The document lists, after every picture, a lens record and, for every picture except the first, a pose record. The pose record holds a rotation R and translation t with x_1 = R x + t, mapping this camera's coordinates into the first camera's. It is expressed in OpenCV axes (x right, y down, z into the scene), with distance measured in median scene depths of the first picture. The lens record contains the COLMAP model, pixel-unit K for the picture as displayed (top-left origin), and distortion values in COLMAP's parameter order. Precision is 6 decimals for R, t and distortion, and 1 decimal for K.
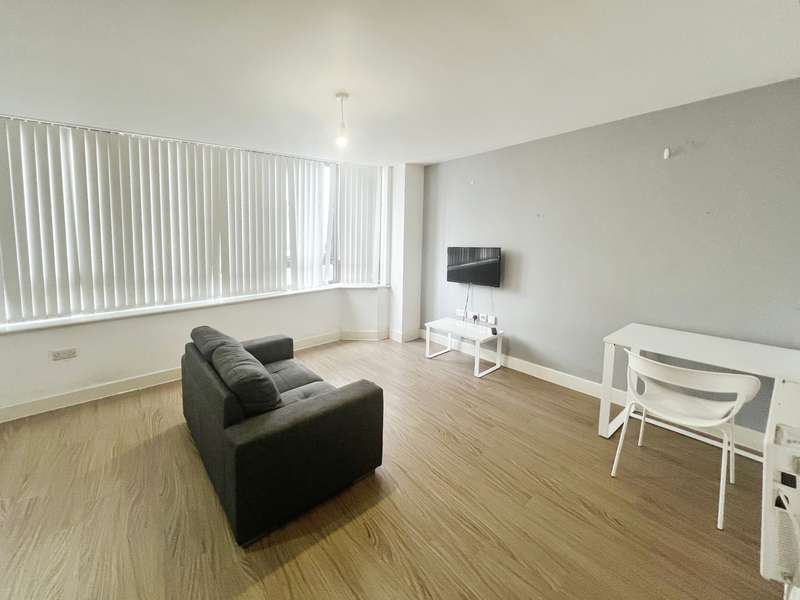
lens RADIAL K [[320.8, 0, 400.0], [0, 320.8, 300.0], [0, 0, 1]] dist [-0.000284, -0.000046]
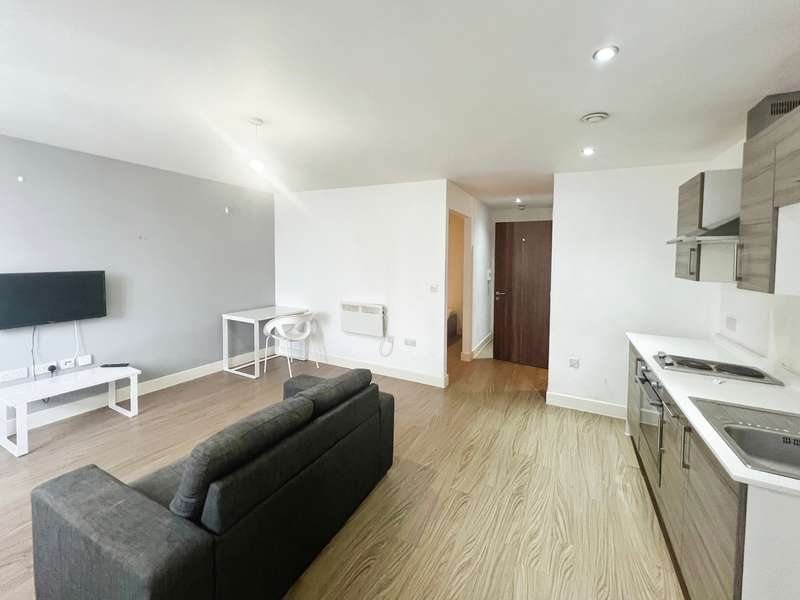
lens RADIAL K [[320.8, 0, 400.0], [0, 320.8, 300.0], [0, 0, 1]] dist [-0.000284, -0.000046]
pose [[-0.378323, -0.123812, 0.917356, -0.860004], [0.176195, 0.963265, 0.202671, -0.125089], [-0.908750, 0.238308, -0.342611, 0.621281]]
